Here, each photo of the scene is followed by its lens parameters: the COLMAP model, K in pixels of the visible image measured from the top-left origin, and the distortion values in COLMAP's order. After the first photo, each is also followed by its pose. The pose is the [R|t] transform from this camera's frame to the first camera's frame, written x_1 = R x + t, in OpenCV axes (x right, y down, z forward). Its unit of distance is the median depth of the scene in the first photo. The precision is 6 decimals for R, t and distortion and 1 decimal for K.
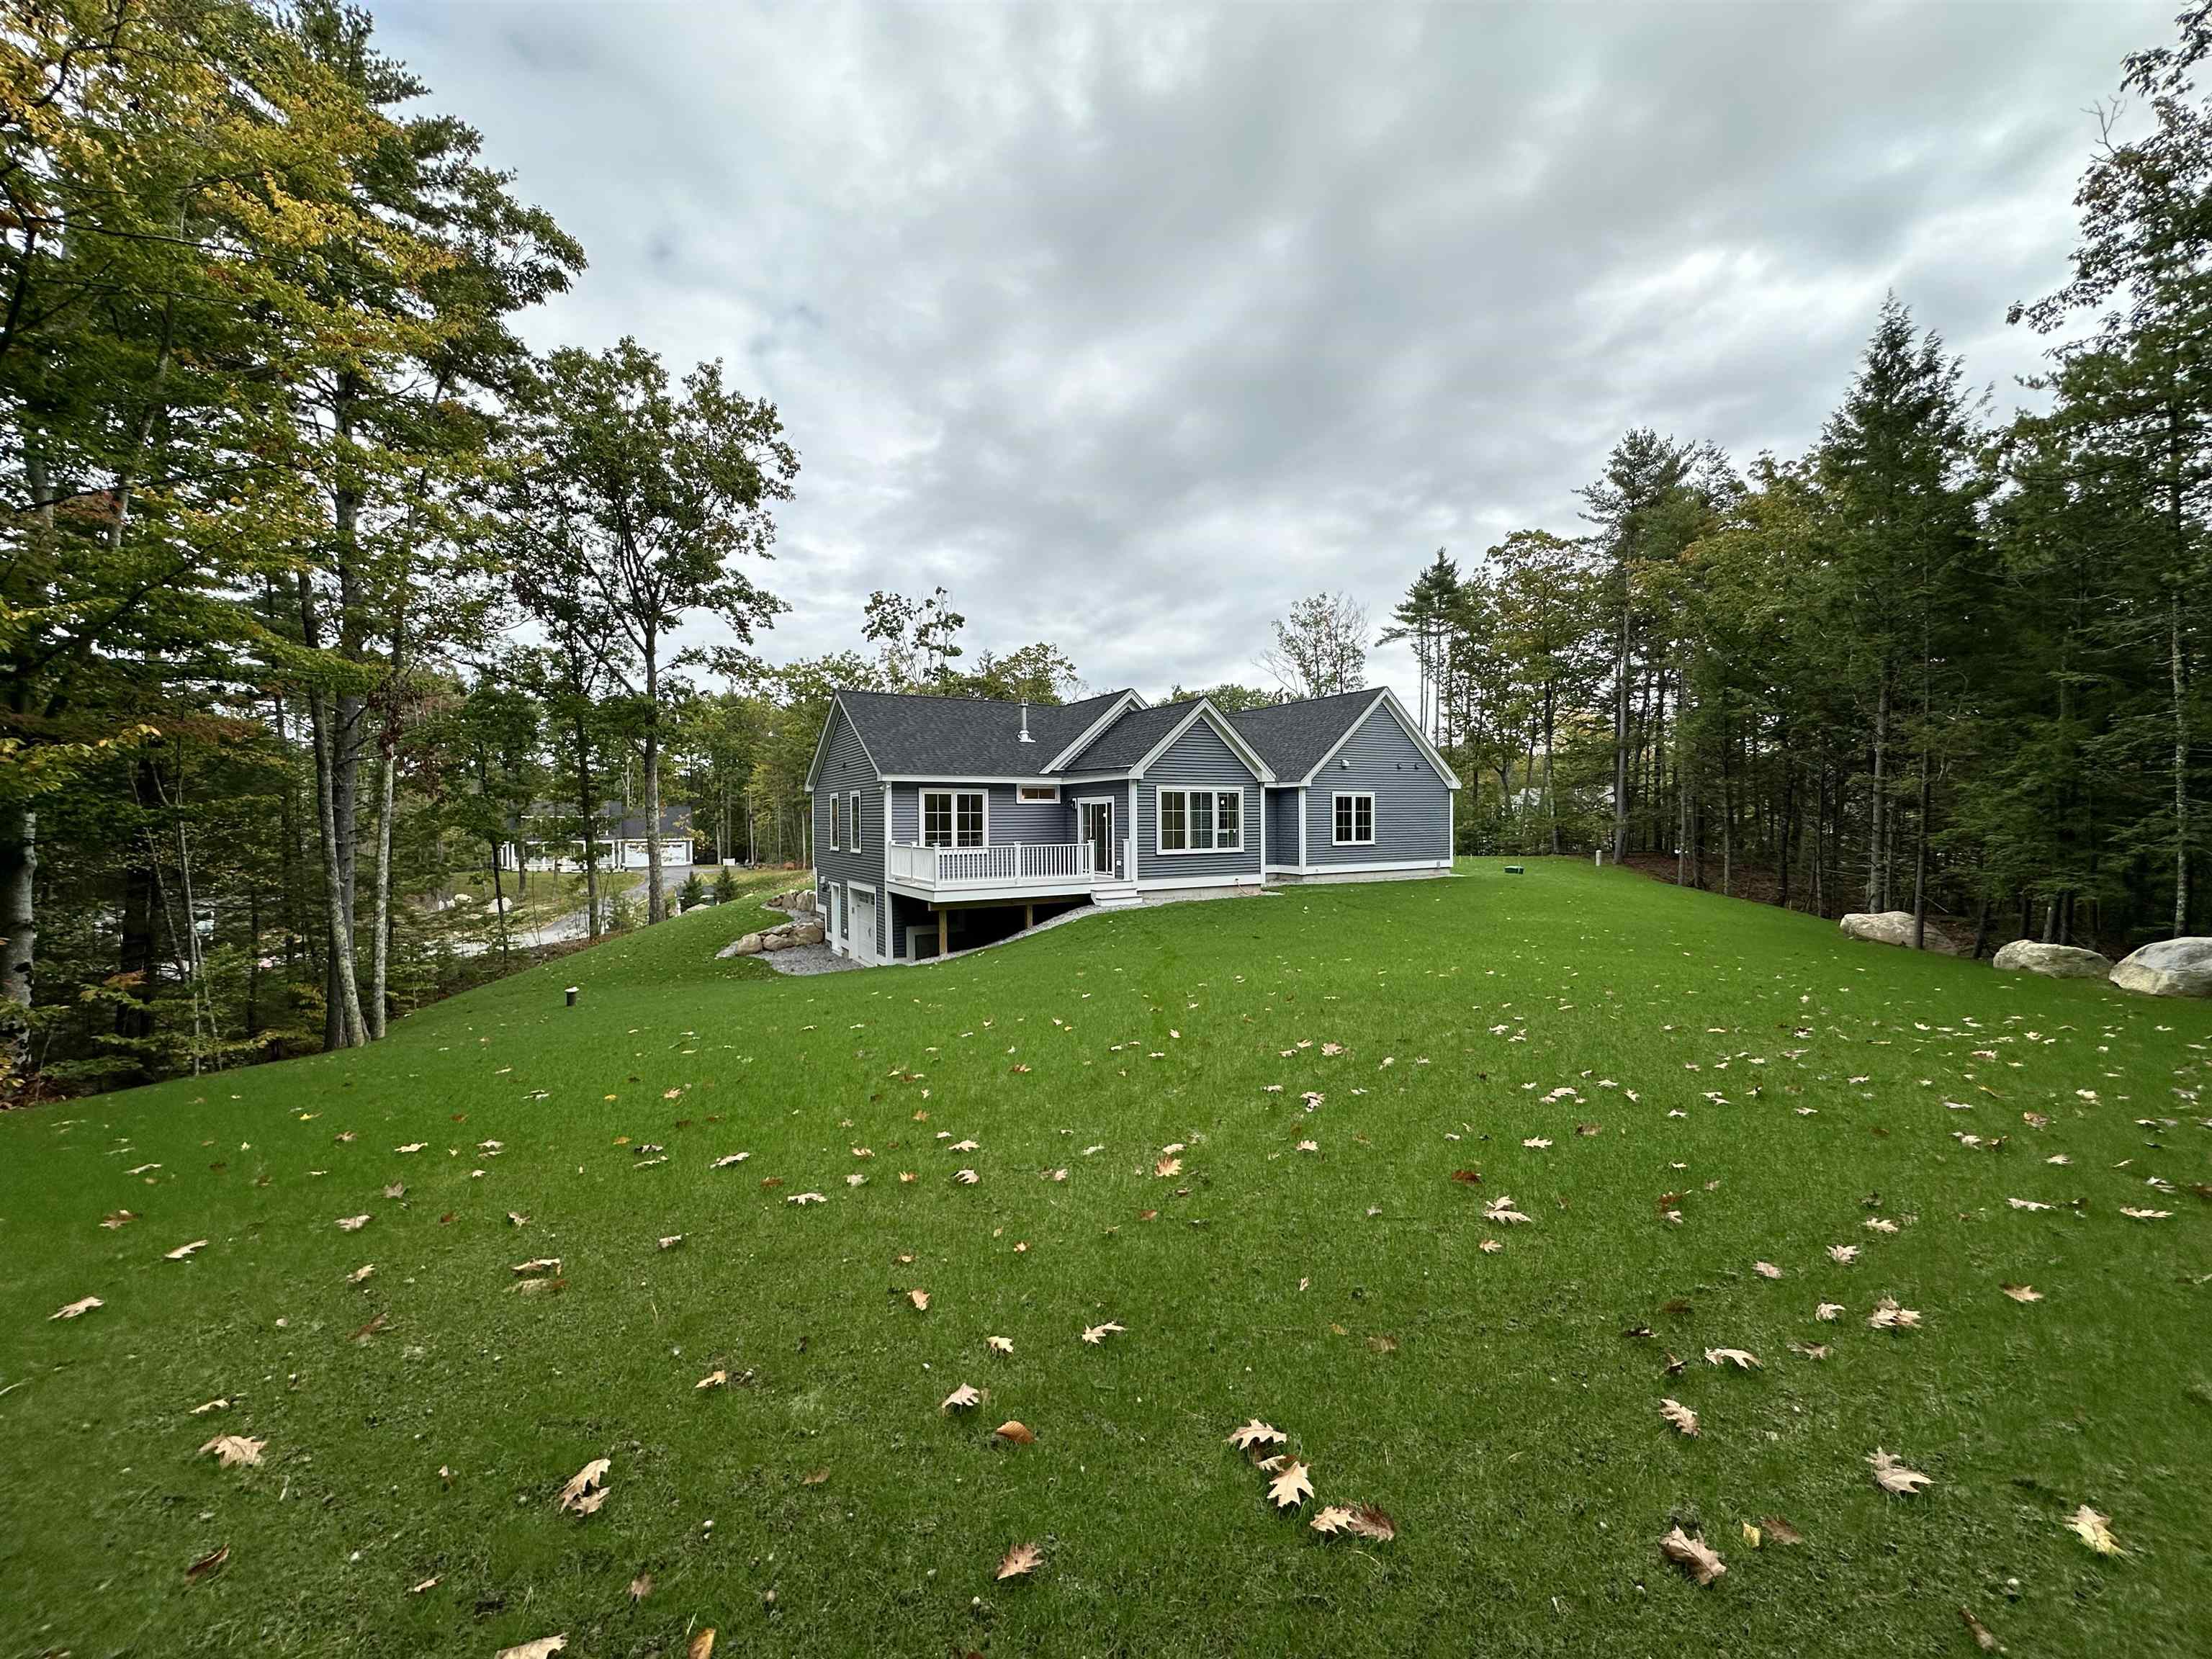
lens RADIAL K [[898.8, 0, 1102.3], [0, 898.8, 863.1], [0, 0, 1]] dist [-0.027952, 0.033141]
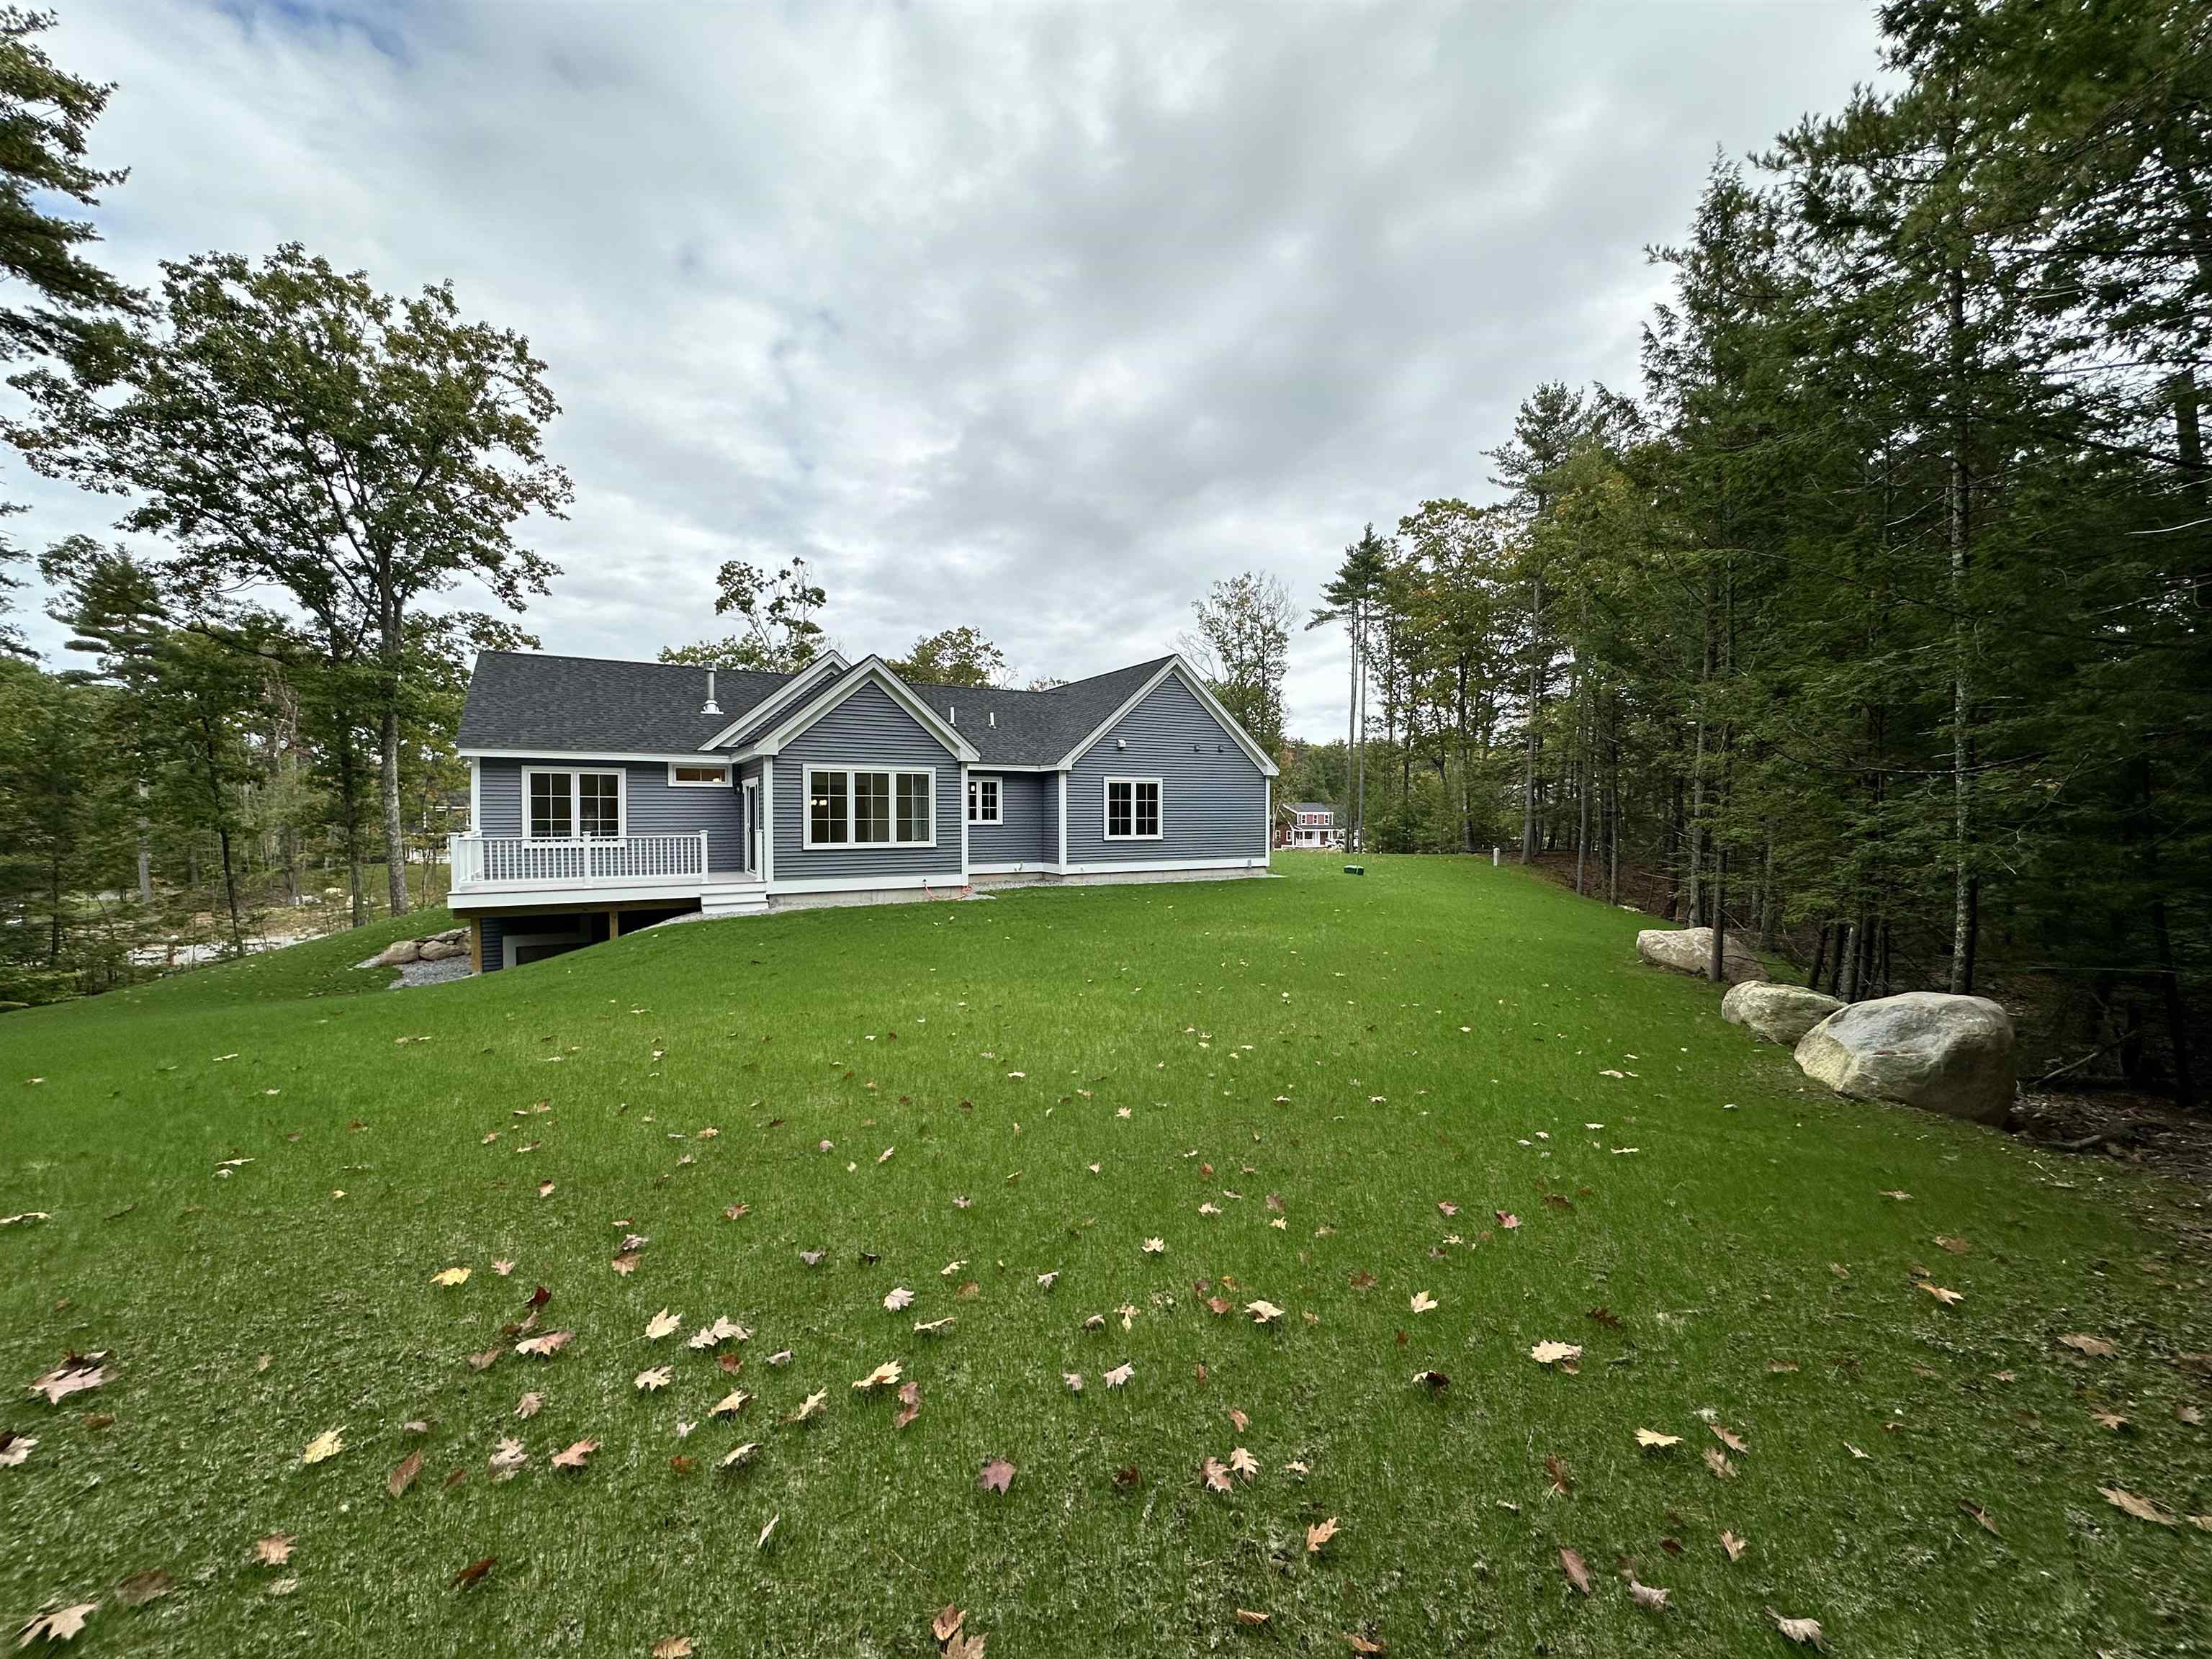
lens RADIAL K [[876.9, 0, 1106.0], [0, 876.9, 829.5], [0, 0, 1]] dist [0.014620, 0.000095]
pose [[0.999818, 0.007228, -0.017651, 0.166802], [-0.007741, 0.999543, -0.029207, -0.003455], [0.017432, 0.029339, 0.999418, 0.108327]]
